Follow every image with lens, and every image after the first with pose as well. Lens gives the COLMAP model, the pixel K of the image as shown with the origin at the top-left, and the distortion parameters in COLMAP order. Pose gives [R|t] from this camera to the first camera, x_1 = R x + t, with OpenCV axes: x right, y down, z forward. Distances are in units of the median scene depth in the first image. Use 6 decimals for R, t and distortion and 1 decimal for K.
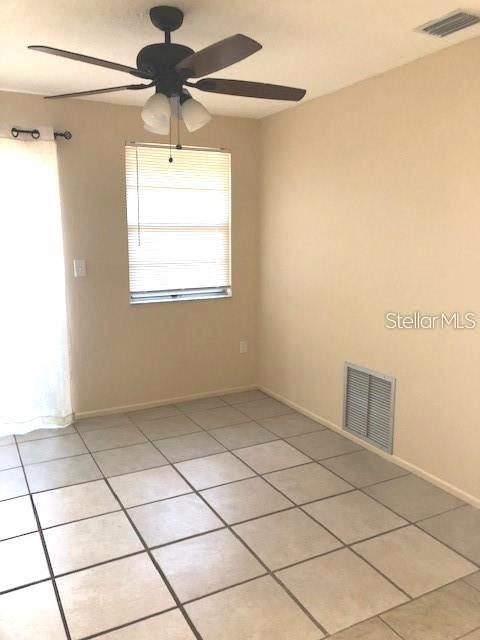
lens RADIAL K [[525.3, 0, 241.4], [0, 525.3, 320.3], [0, 0, 1]] dist [0.035689, -0.056428]
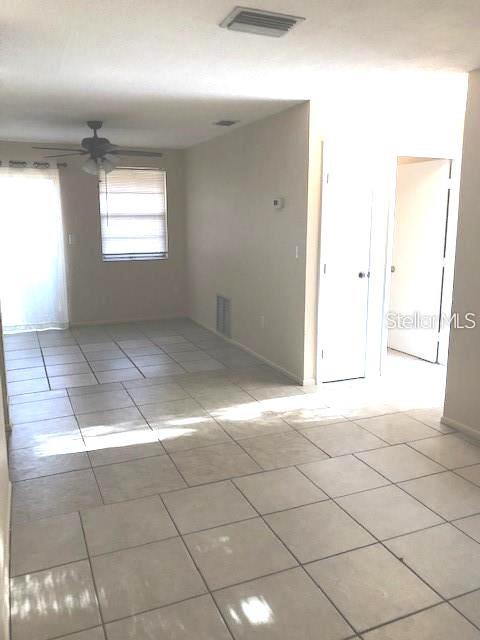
lens RADIAL K [[525.3, 0, 238.6], [0, 525.3, 316.6], [0, 0, 1]] dist [0.035689, -0.056428]
pose [[0.997202, 0.013665, -0.073489, 0.348326], [-0.012452, 0.999779, 0.016942, 0.112847], [0.073704, -0.015980, 0.997152, -0.662078]]
